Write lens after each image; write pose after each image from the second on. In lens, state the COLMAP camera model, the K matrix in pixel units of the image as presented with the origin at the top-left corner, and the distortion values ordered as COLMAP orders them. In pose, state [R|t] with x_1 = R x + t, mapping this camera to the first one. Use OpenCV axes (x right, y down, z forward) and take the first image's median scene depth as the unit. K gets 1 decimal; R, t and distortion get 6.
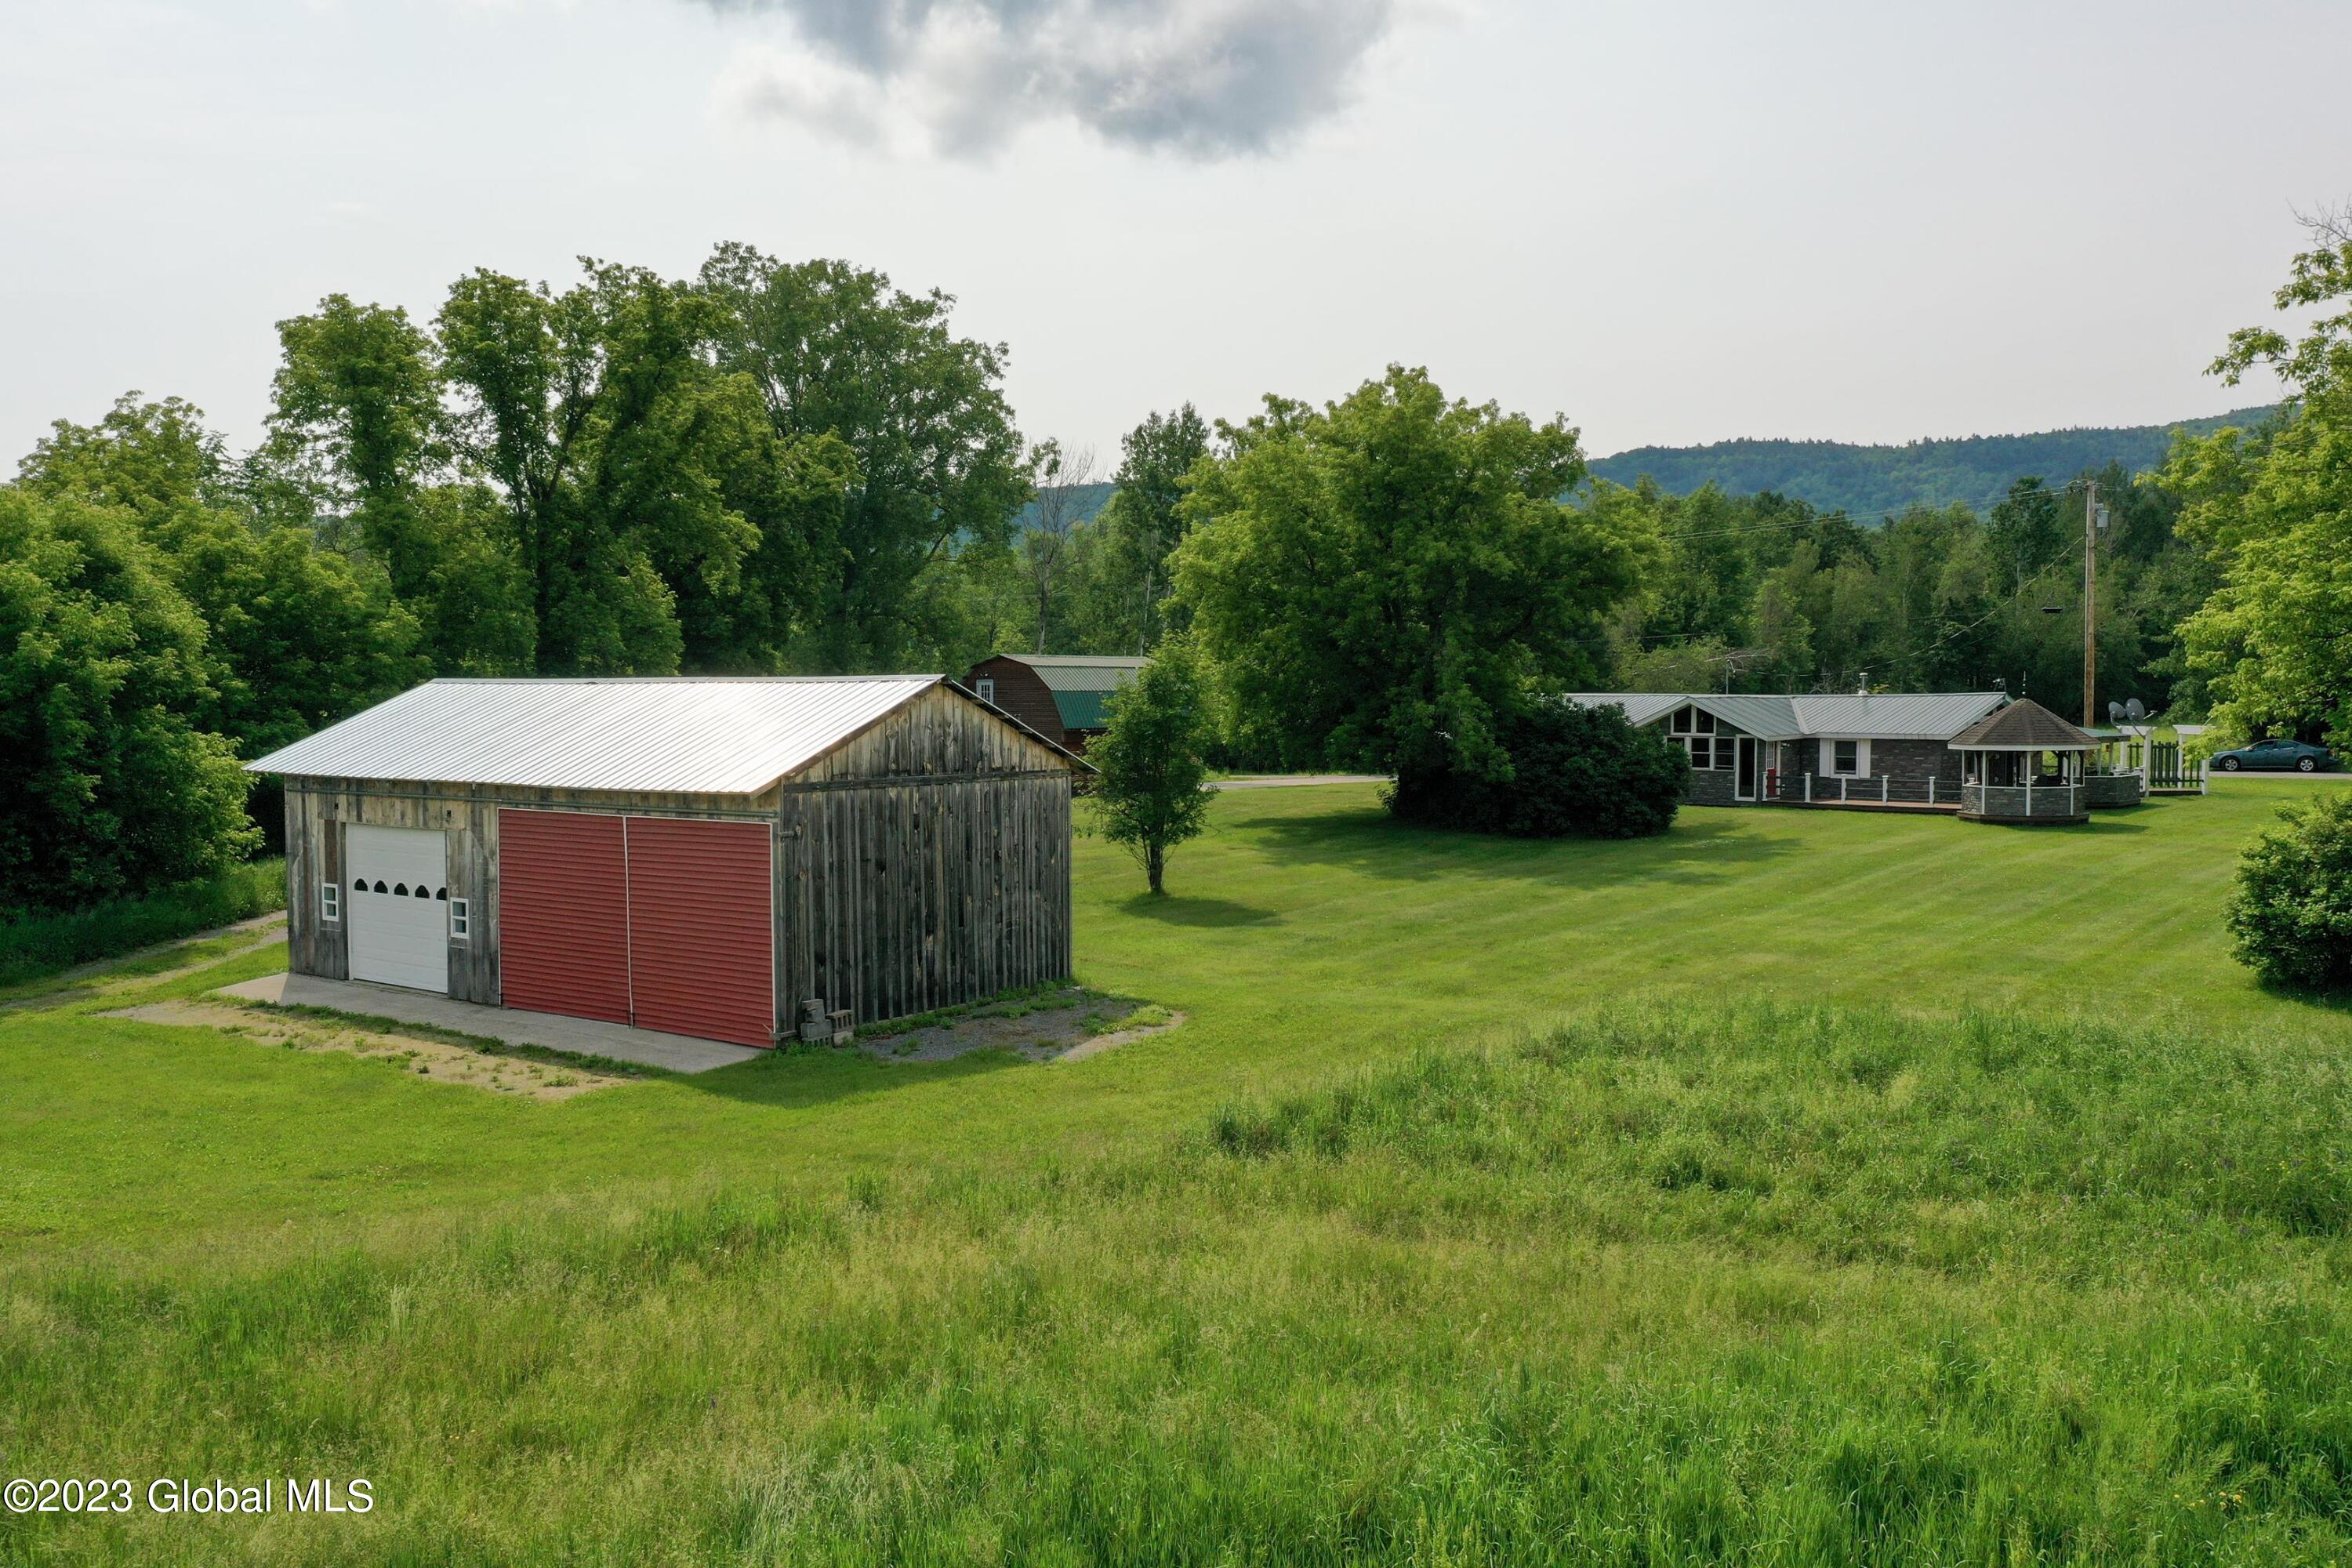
lens RADIAL K [[1858.7, 0, 1178.5], [0, 1858.7, 787.9], [0, 0, 1]] dist [0.005450, 0.000581]
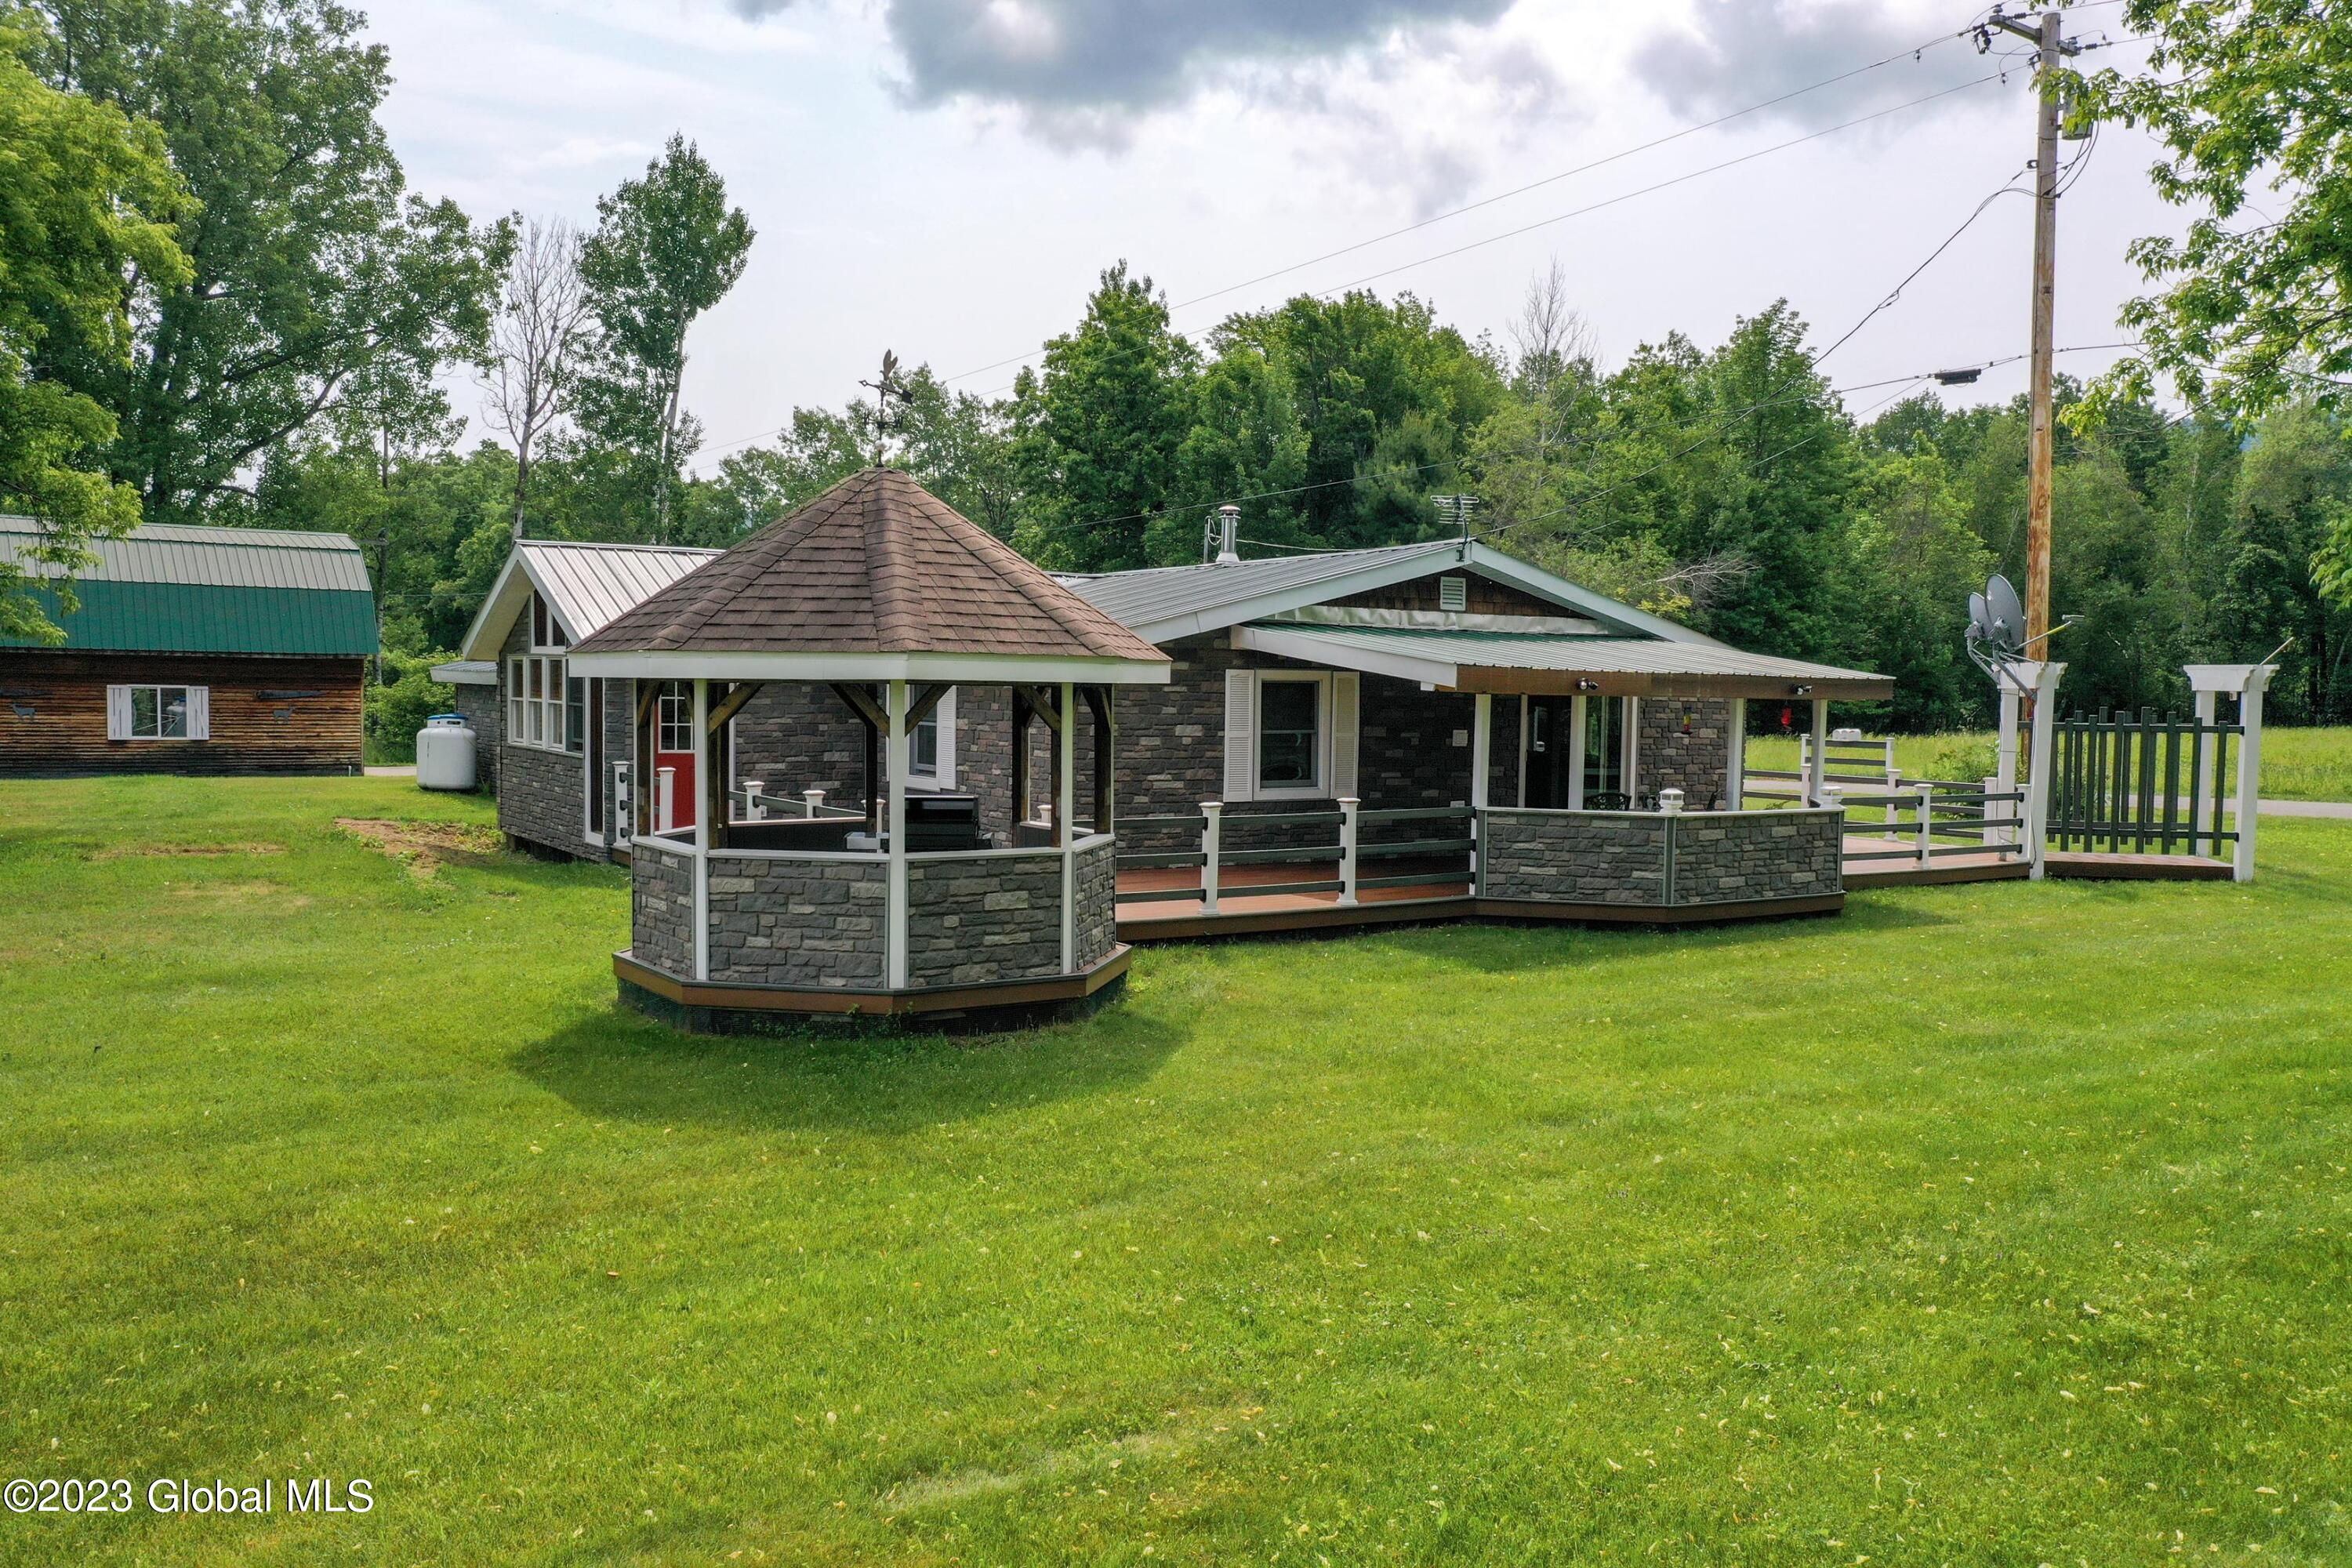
lens RADIAL K [[1858.7, 0, 1178.5], [0, 1858.7, 787.9], [0, 0, 1]] dist [0.005450, 0.000581]
pose [[0.967496, 0.034666, -0.250501, 0.629120], [-0.033891, 0.999398, 0.007406, -0.011260], [0.250607, 0.001324, 0.968088, 0.899495]]
